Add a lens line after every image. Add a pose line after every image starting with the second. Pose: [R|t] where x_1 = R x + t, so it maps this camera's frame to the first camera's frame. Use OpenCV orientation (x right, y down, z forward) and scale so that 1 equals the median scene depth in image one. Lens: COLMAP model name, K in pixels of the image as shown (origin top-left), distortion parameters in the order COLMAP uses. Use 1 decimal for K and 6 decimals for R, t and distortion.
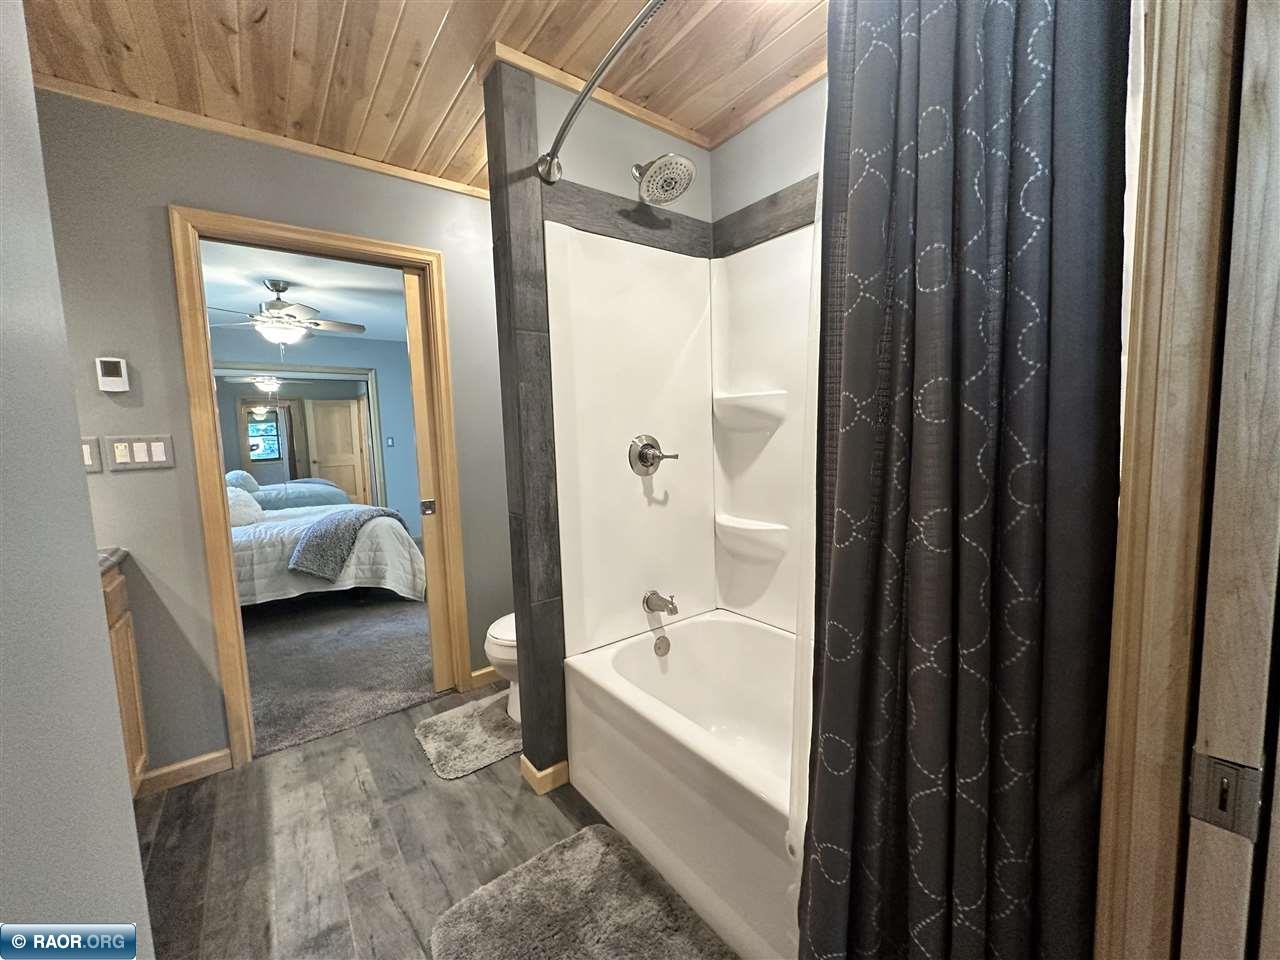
lens RADIAL K [[508.7, 0, 644.1], [0, 508.7, 482.0], [0, 0, 1]] dist [-0.001799, 0.000310]
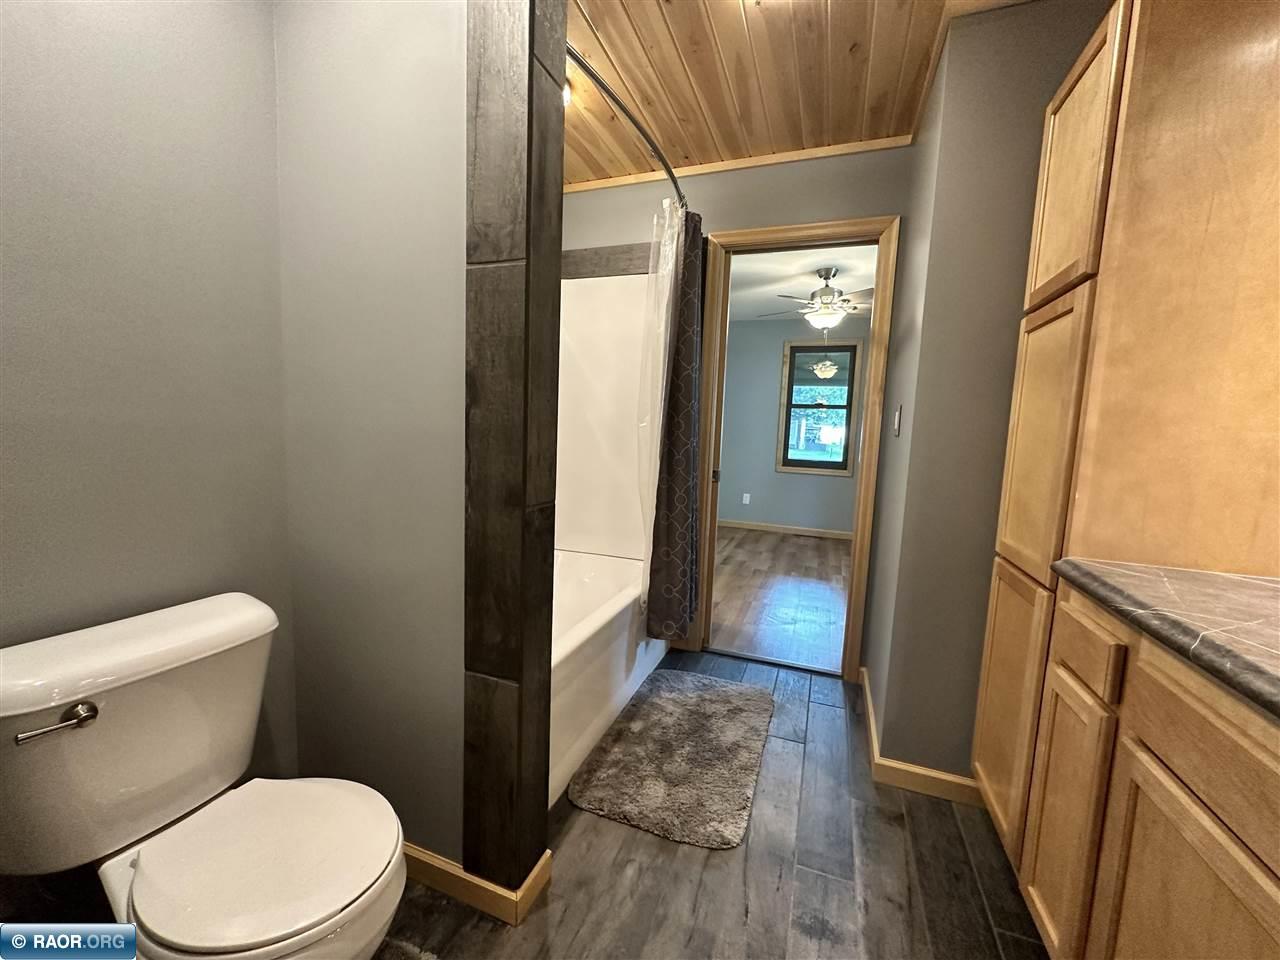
lens RADIAL K [[508.7, 0, 642.3], [0, 508.7, 481.4], [0, 0, 1]] dist [-0.001799, 0.000310]
pose [[-0.536725, -0.082718, 0.839693, -0.969972], [0.056315, 0.989452, 0.133467, -0.049228], [-0.841876, 0.118922, -0.526405, 1.373758]]
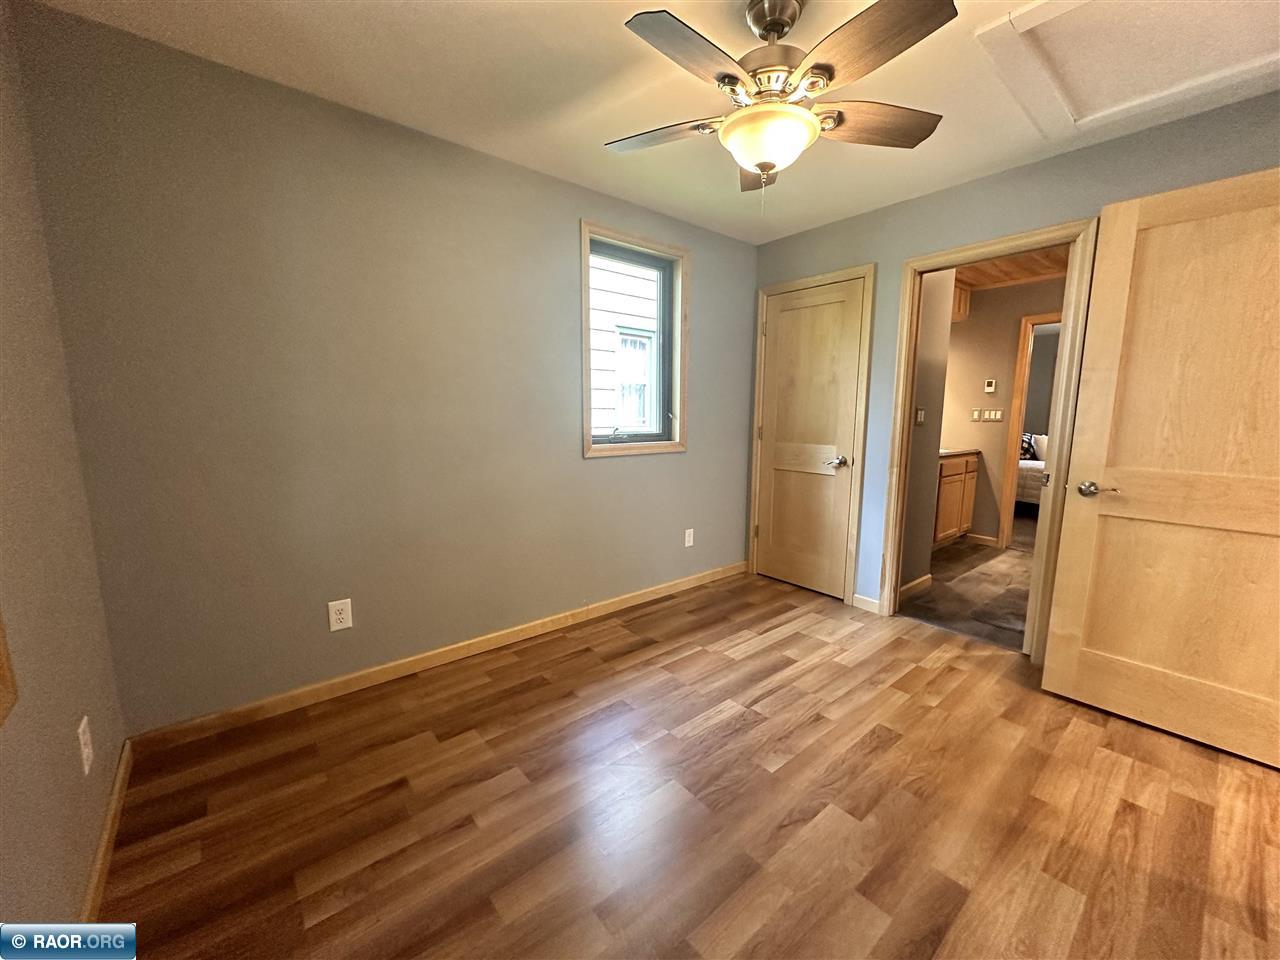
lens RADIAL K [[508.7, 0, 640.5], [0, 508.7, 485.2], [0, 0, 1]] dist [-0.001799, 0.000310]
pose [[0.044684, 0.171384, -0.984190, 1.836869], [-0.101166, 0.980886, 0.166216, 0.054058], [0.993866, 0.092139, 0.061169, -1.094979]]
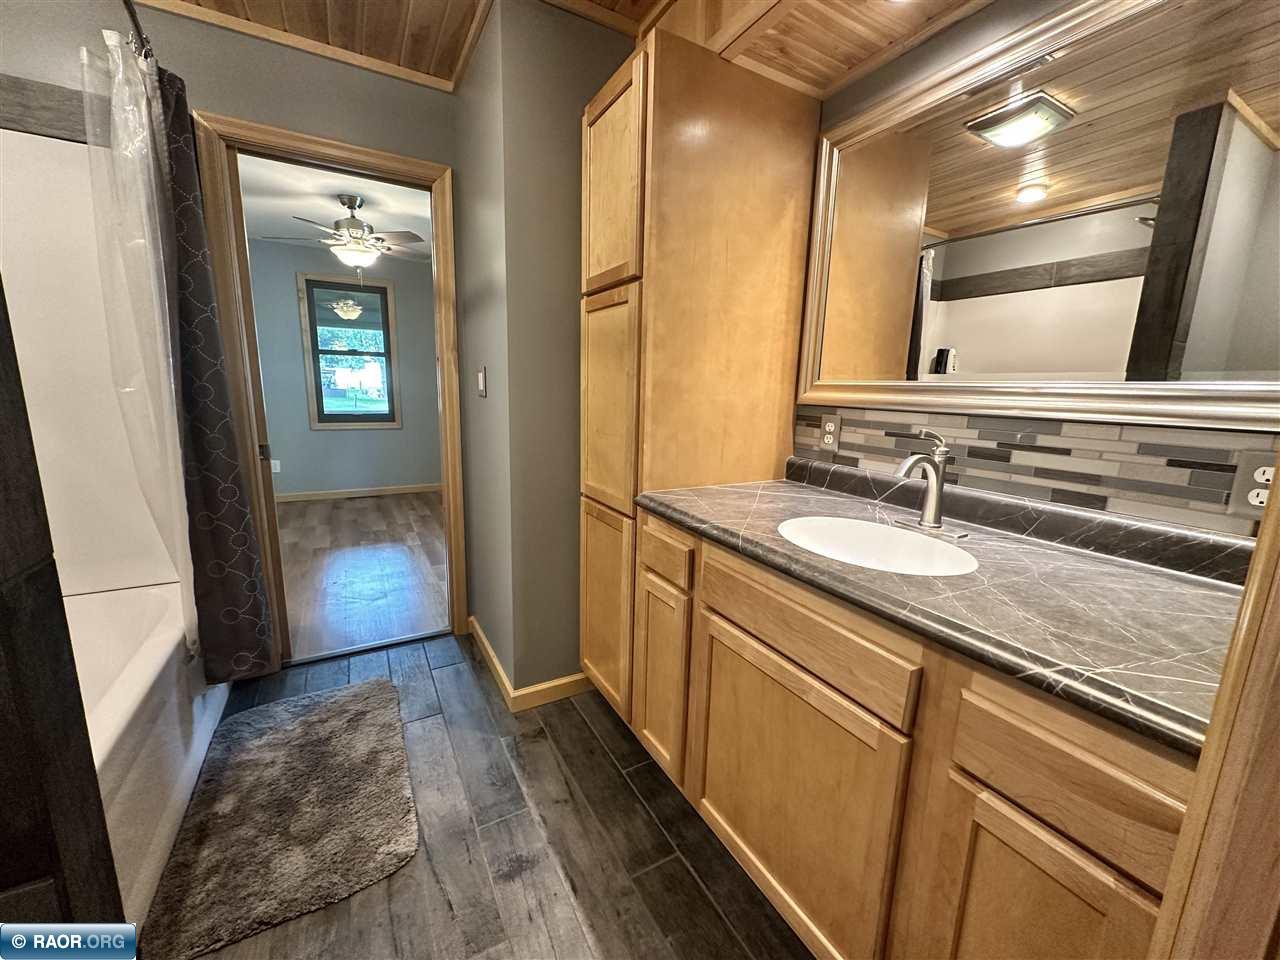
lens RADIAL K [[508.7, 0, 640.4], [0, 508.7, 480.6], [0, 0, 1]] dist [-0.001799, 0.000310]
pose [[-0.991186, -0.022582, 0.130536, -0.820443], [0.013981, 0.962028, 0.272591, -0.100258], [-0.131735, 0.272014, -0.953234, 1.422742]]
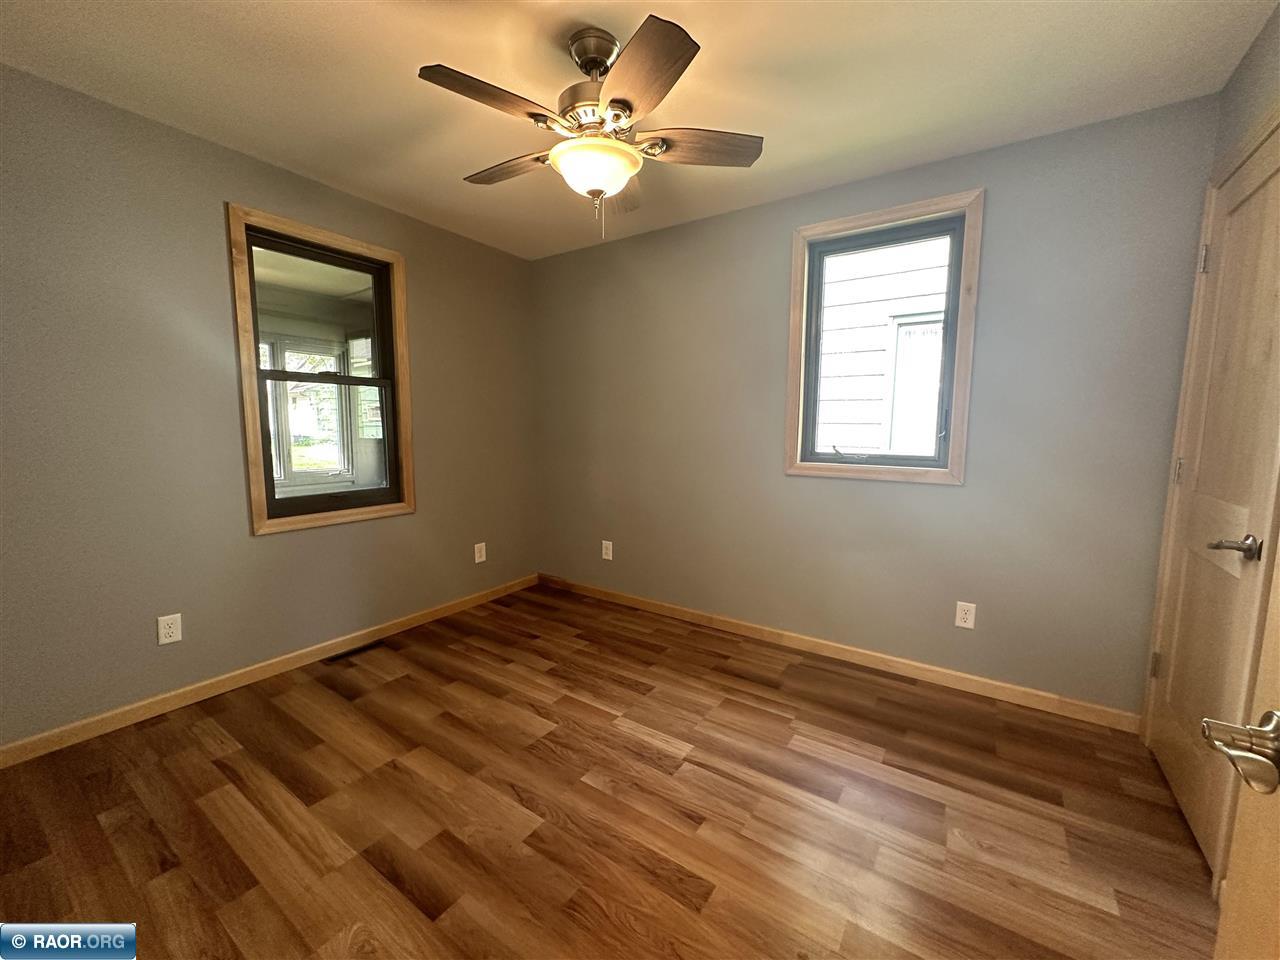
lens RADIAL K [[508.7, 0, 639.9], [0, 508.7, 481.3], [0, 0, 1]] dist [-0.001799, 0.000310]
pose [[-0.948678, 0.052818, -0.311803, 1.039106], [-0.013566, 0.978249, 0.206988, -0.053064], [0.315954, 0.200595, -0.927327, 0.292364]]
